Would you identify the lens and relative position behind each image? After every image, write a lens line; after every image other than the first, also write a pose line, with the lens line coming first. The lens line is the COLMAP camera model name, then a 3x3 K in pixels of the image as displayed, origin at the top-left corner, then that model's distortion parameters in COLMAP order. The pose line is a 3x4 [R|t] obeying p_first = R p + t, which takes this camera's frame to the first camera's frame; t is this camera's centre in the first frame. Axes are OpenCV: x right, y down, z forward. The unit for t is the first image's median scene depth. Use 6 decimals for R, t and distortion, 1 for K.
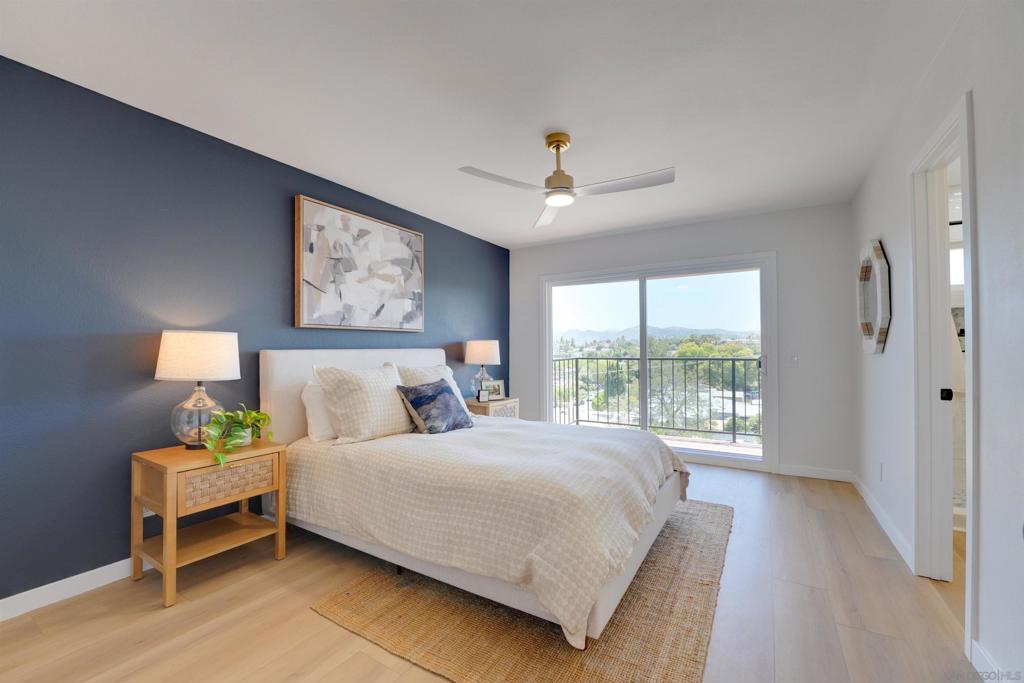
lens RADIAL K [[418.3, 0, 520.4], [0, 418.3, 346.0], [0, 0, 1]] dist [-0.027569, 0.002232]
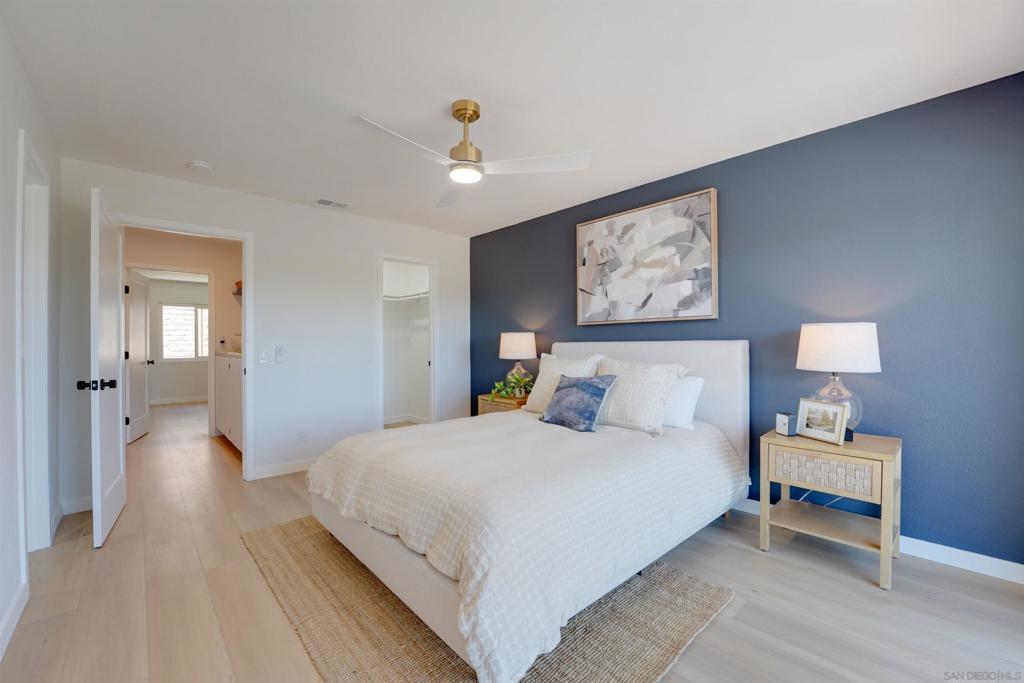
lens RADIAL K [[418.3, 0, 514.1], [0, 418.3, 340.3], [0, 0, 1]] dist [-0.027569, 0.002232]
pose [[-0.292951, 0.005954, -0.956109, 0.693038], [0.019306, 0.999814, 0.000310, -0.001387], [0.955933, -0.018368, -0.293011, 1.031099]]
